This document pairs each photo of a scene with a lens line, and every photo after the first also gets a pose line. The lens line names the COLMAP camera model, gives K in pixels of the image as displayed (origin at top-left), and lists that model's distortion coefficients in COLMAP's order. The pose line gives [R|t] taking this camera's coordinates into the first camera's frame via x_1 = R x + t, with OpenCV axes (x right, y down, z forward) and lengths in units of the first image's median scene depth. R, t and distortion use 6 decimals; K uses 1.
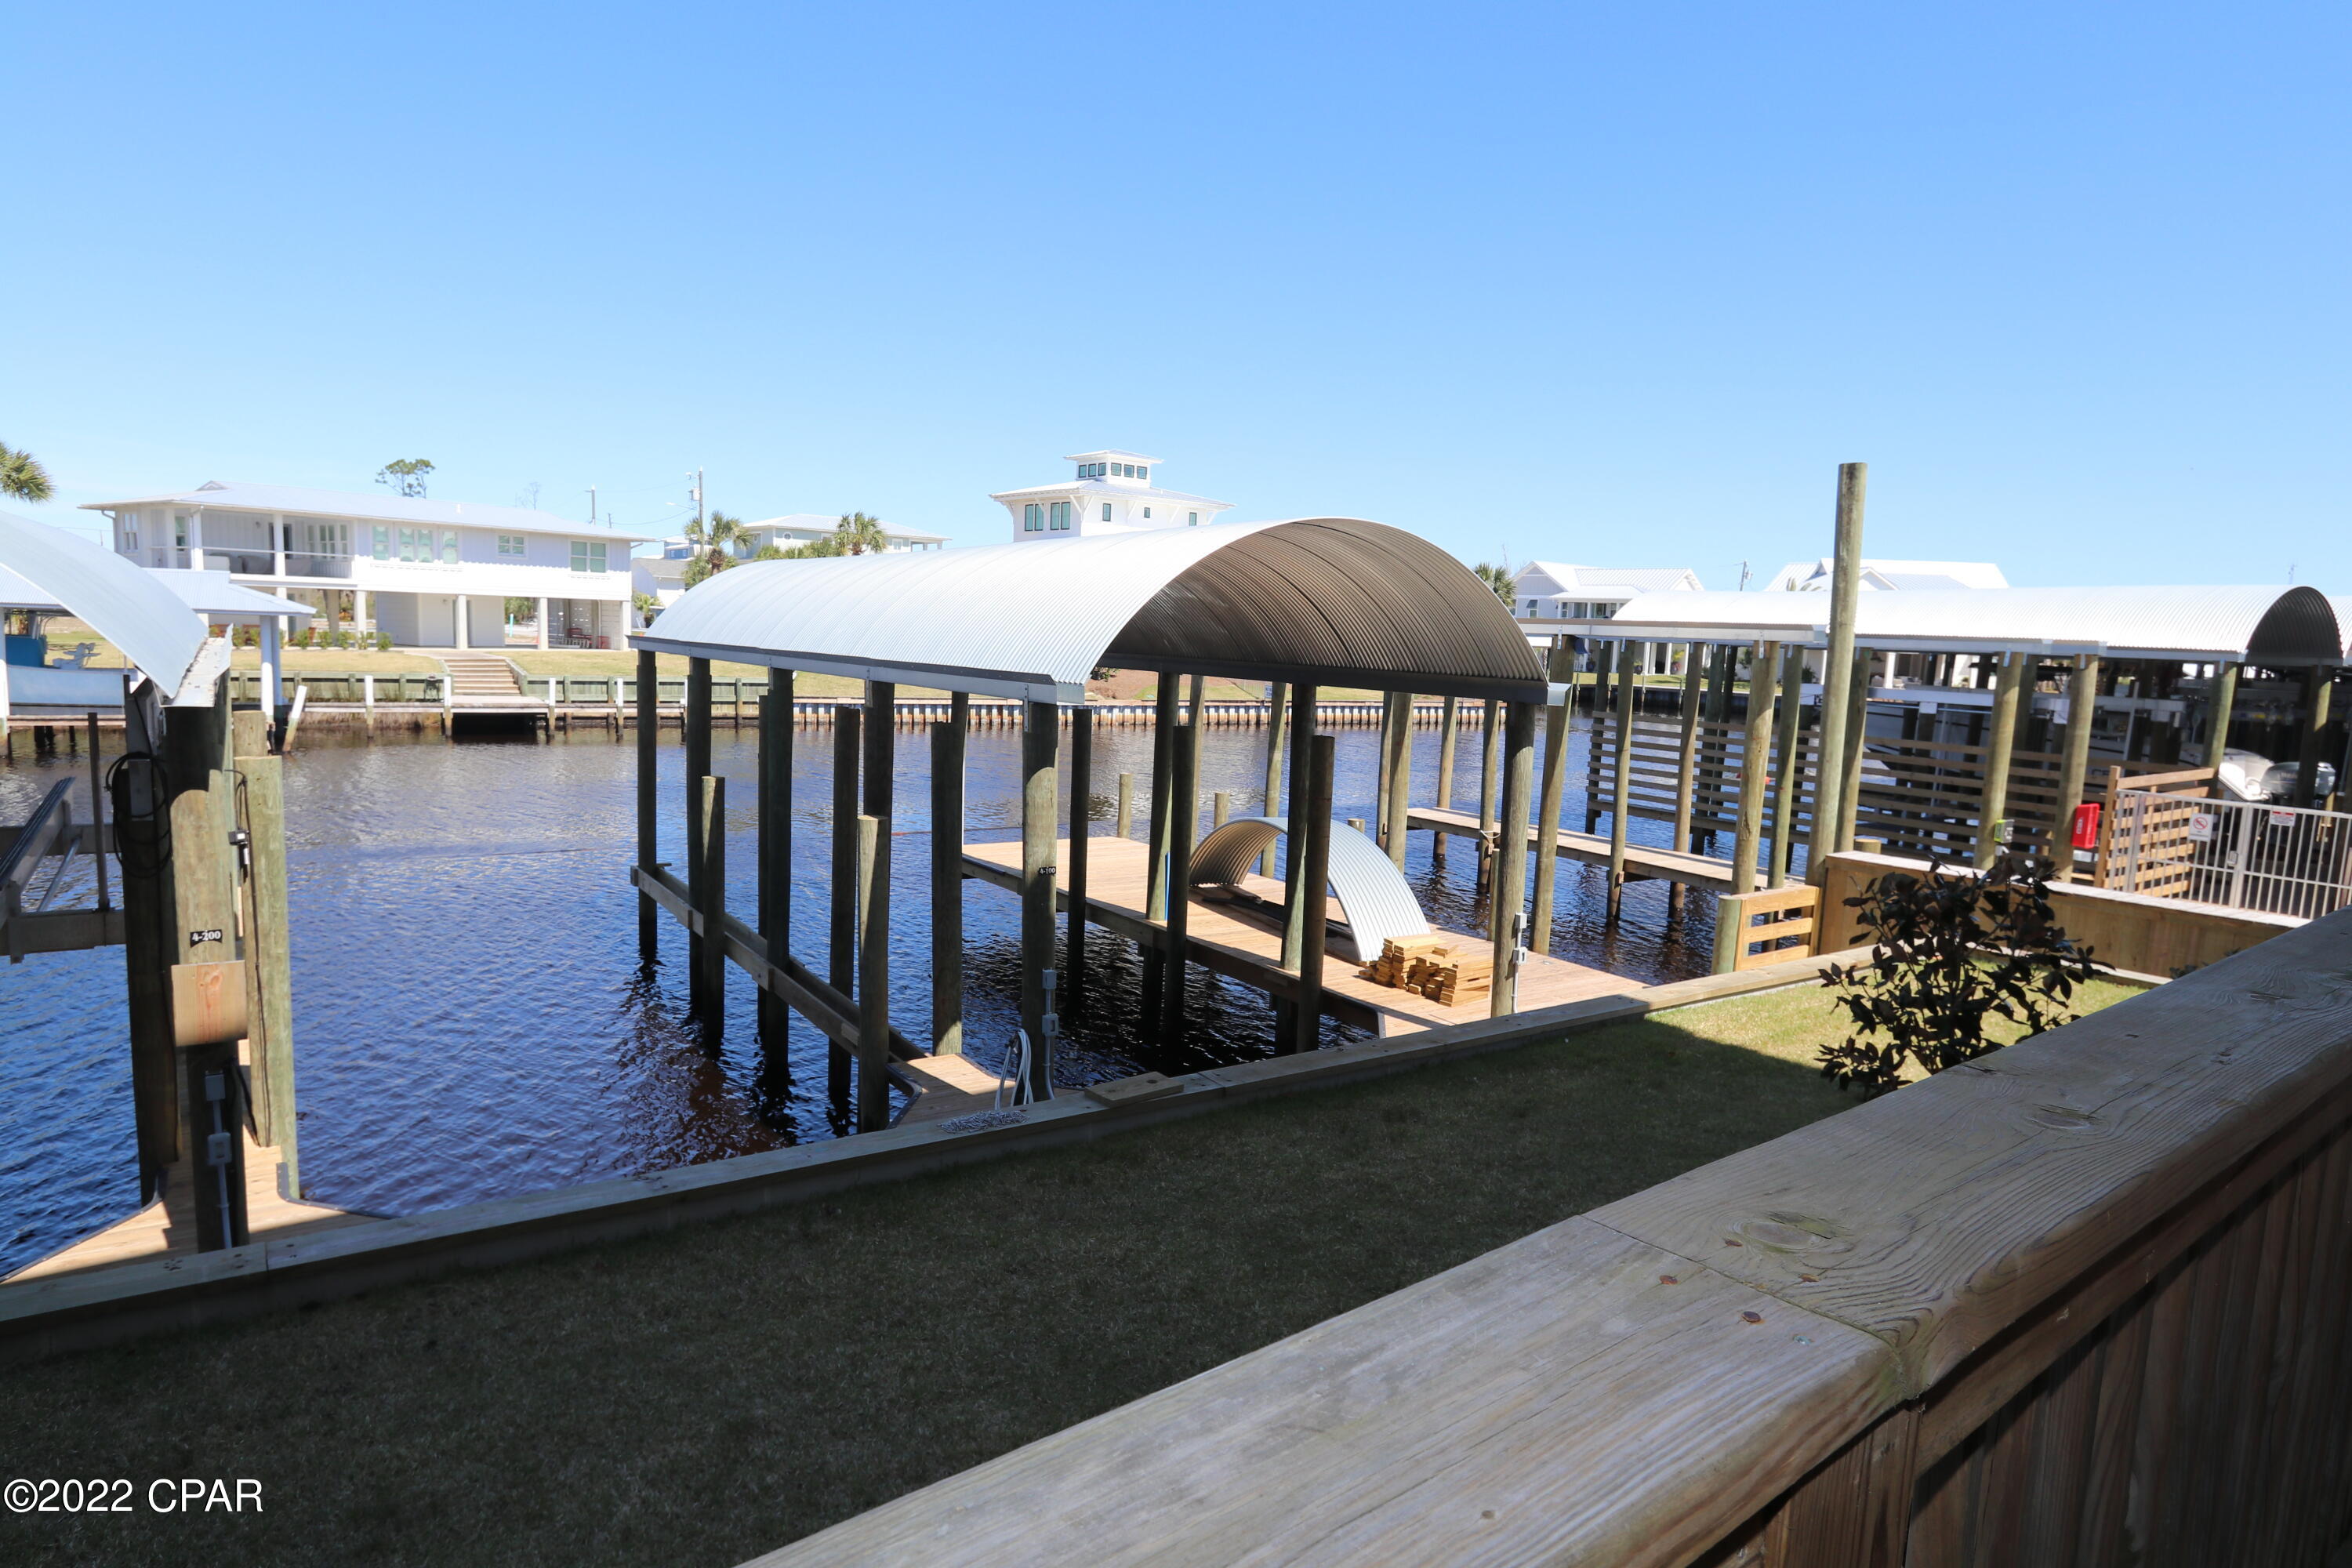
lens RADIAL K [[1382.3, 0, 1164.2], [0, 1382.3, 807.0], [0, 0, 1]] dist [-0.021951, 0.015672]
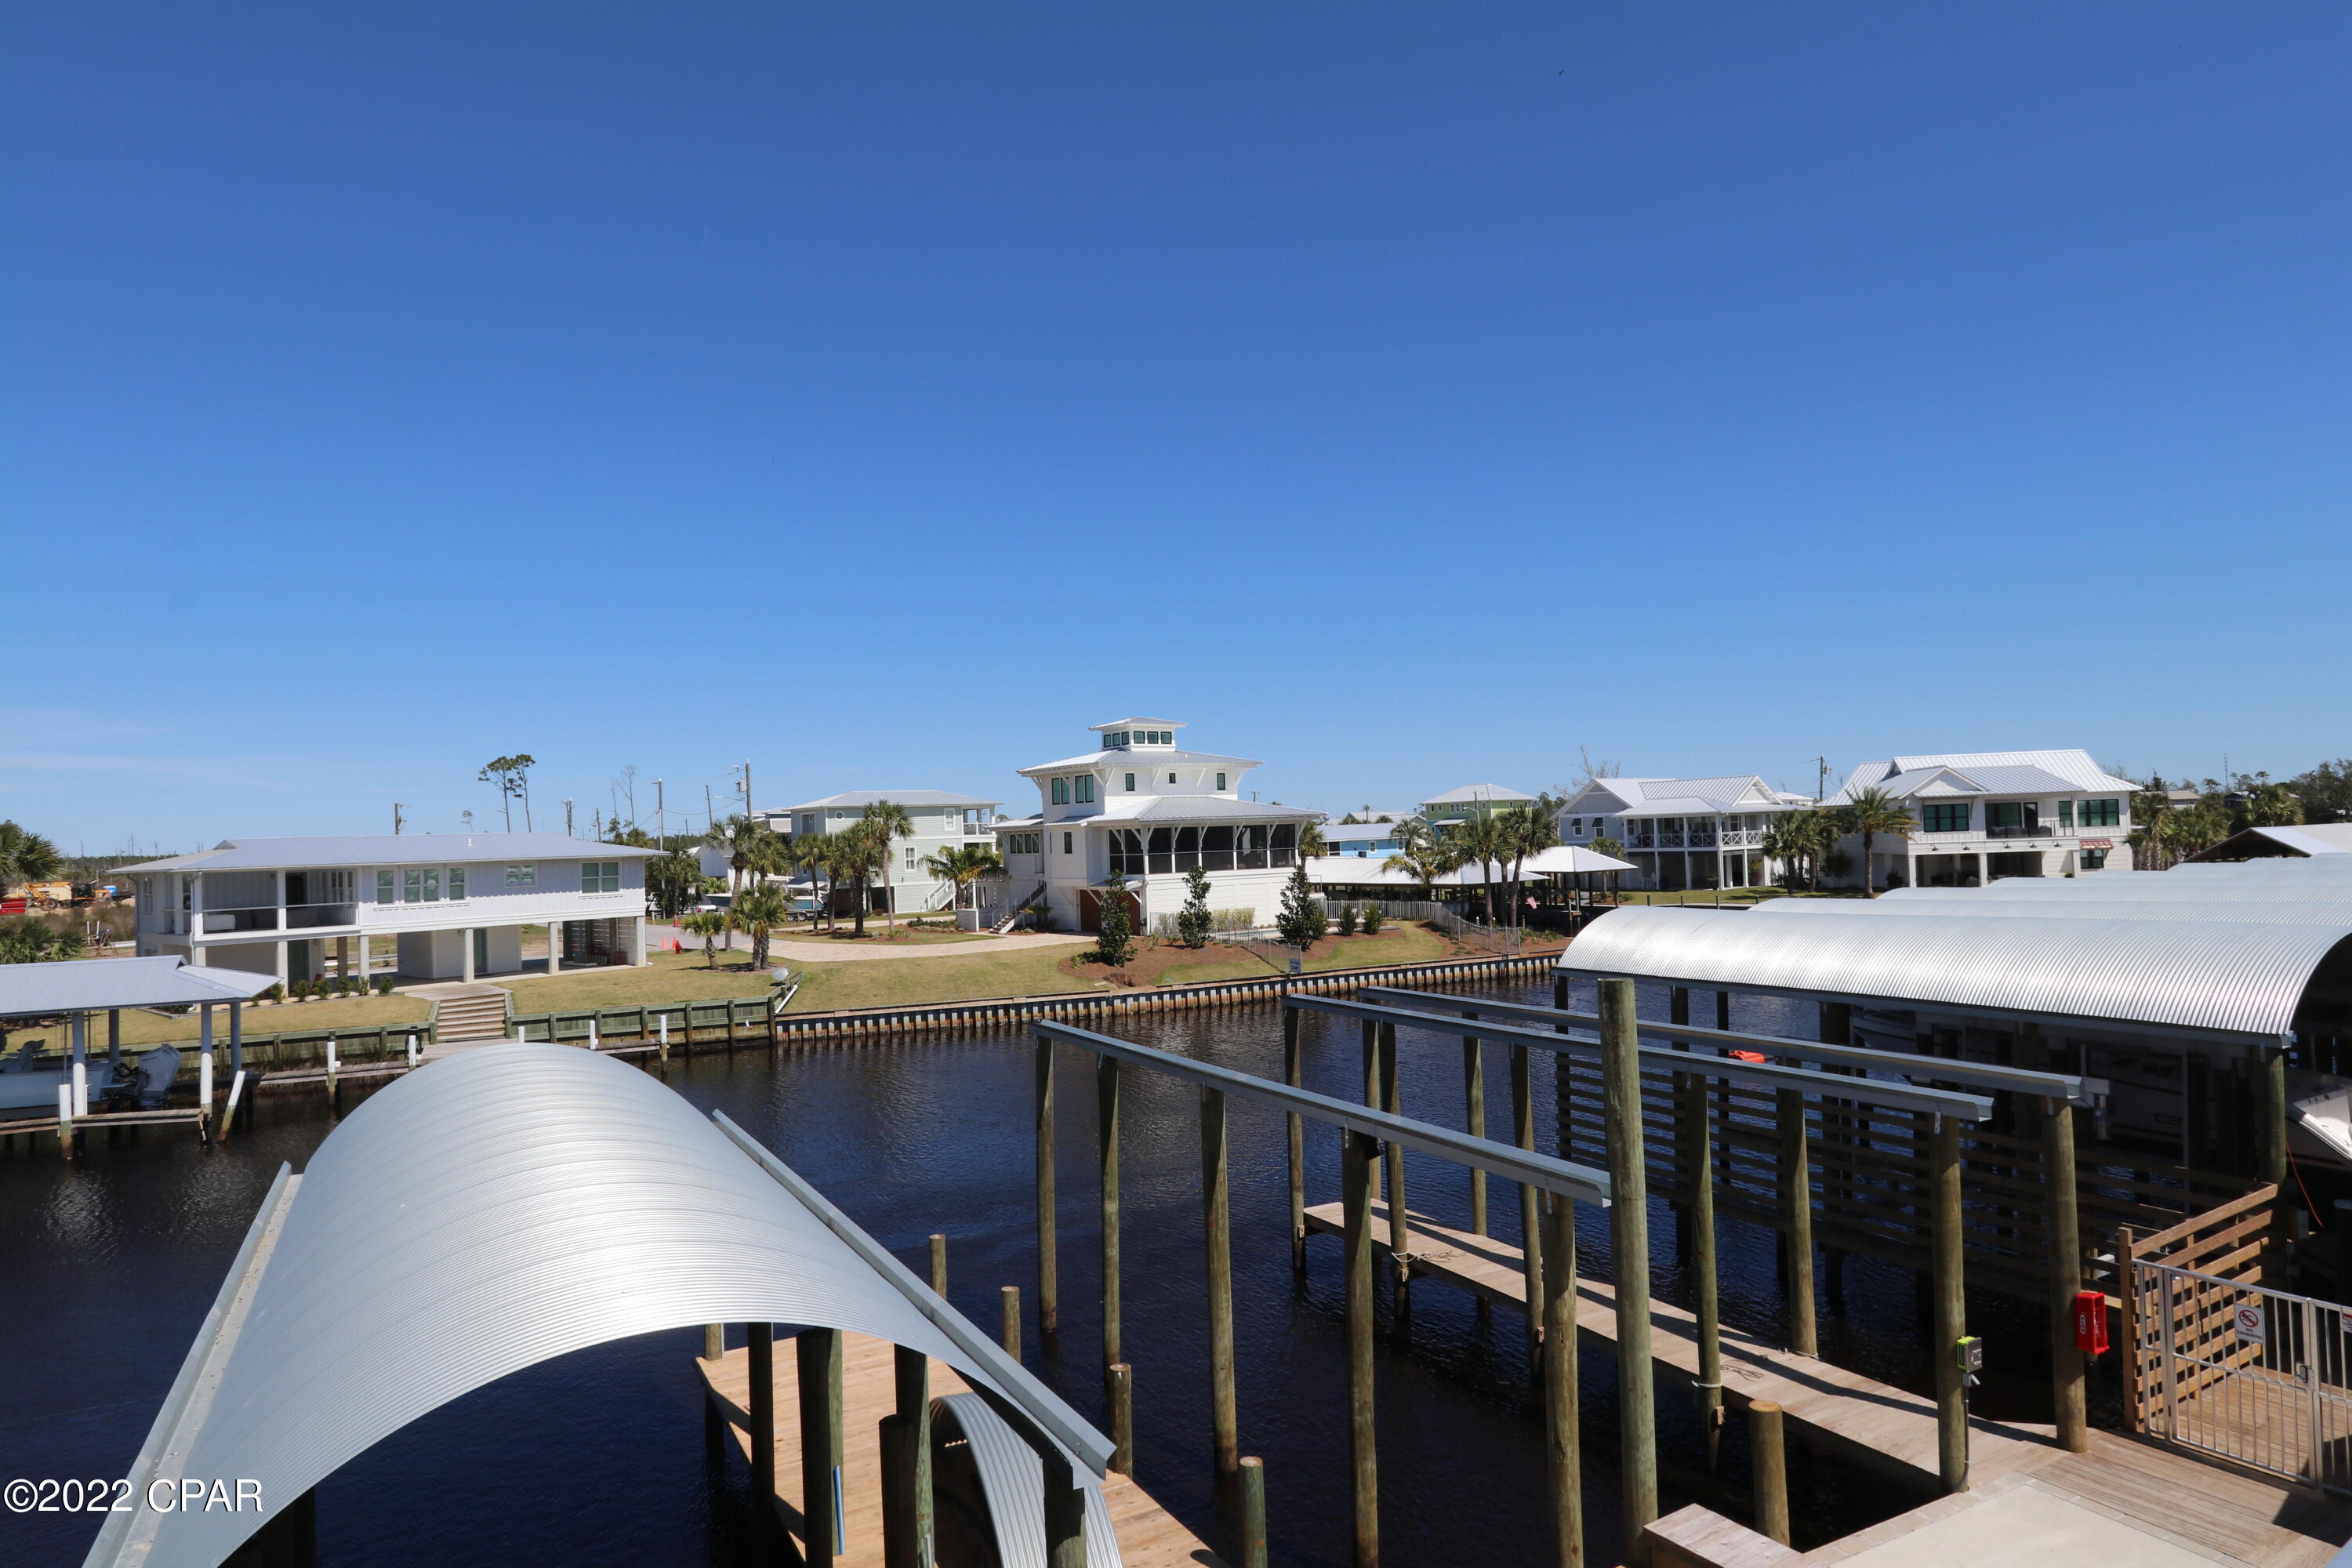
lens RADIAL K [[1361.6, 0, 1168.1], [0, 1361.6, 799.9], [0, 0, 1]] dist [-0.025089, 0.014274]
pose [[0.994474, -0.074156, -0.074307, 0.206383], [0.061559, 0.985289, -0.159422, -0.156271], [0.085035, 0.153966, 0.984410, 0.154581]]
